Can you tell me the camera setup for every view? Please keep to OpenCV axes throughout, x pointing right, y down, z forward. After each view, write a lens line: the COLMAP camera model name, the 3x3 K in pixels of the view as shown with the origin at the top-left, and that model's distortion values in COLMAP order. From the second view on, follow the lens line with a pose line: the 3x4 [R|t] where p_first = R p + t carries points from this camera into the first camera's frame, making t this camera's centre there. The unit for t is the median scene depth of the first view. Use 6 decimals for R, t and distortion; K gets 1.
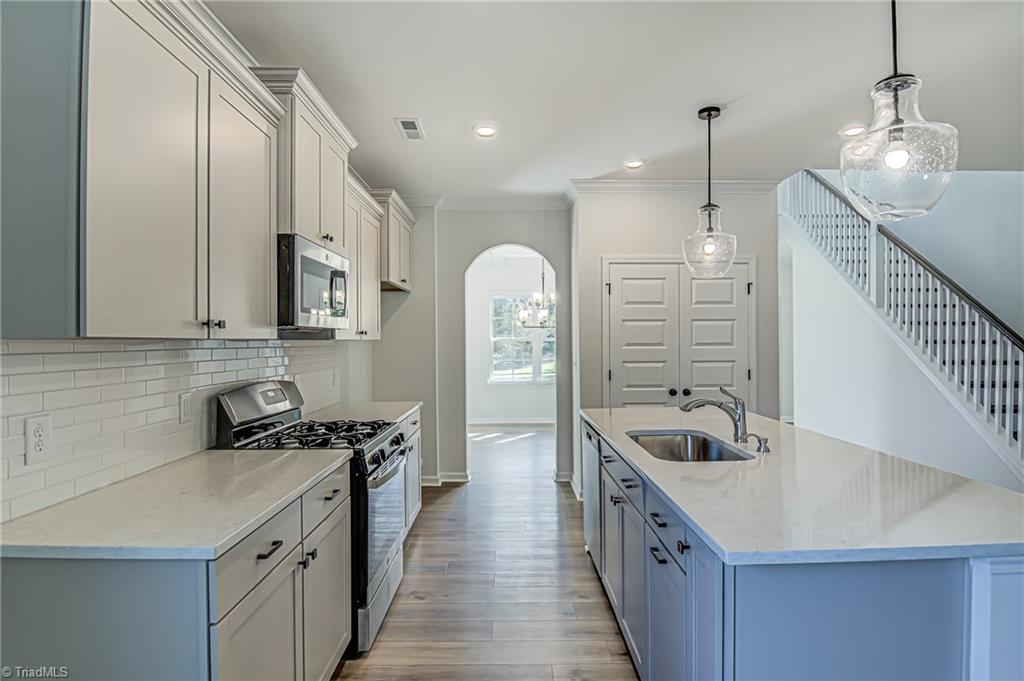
lens RADIAL K [[538.8, 0, 510.8], [0, 538.8, 339.2], [0, 0, 1]] dist [-0.024010, -0.000197]
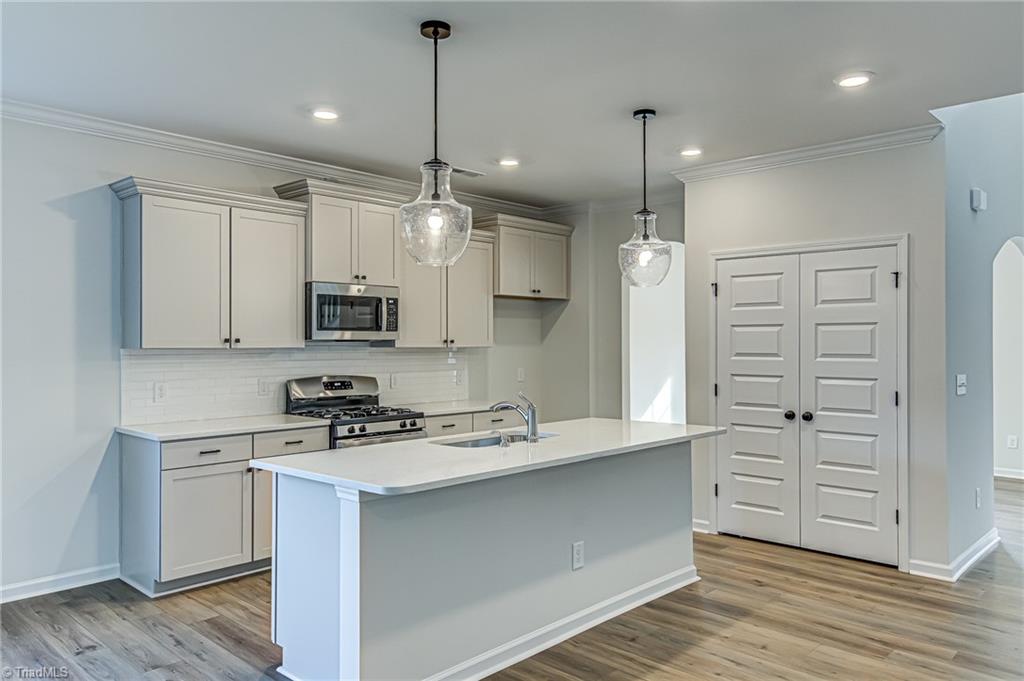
lens RADIAL K [[722.3, 0, 507.9], [0, 722.3, 341.2], [0, 0, 1]] dist [-0.001907, -0.000434]
pose [[0.710172, 0.004895, -0.704012, 1.142396], [-0.001710, 0.999985, 0.005228, -0.024112], [0.704026, -0.002509, 0.710169, -0.081325]]
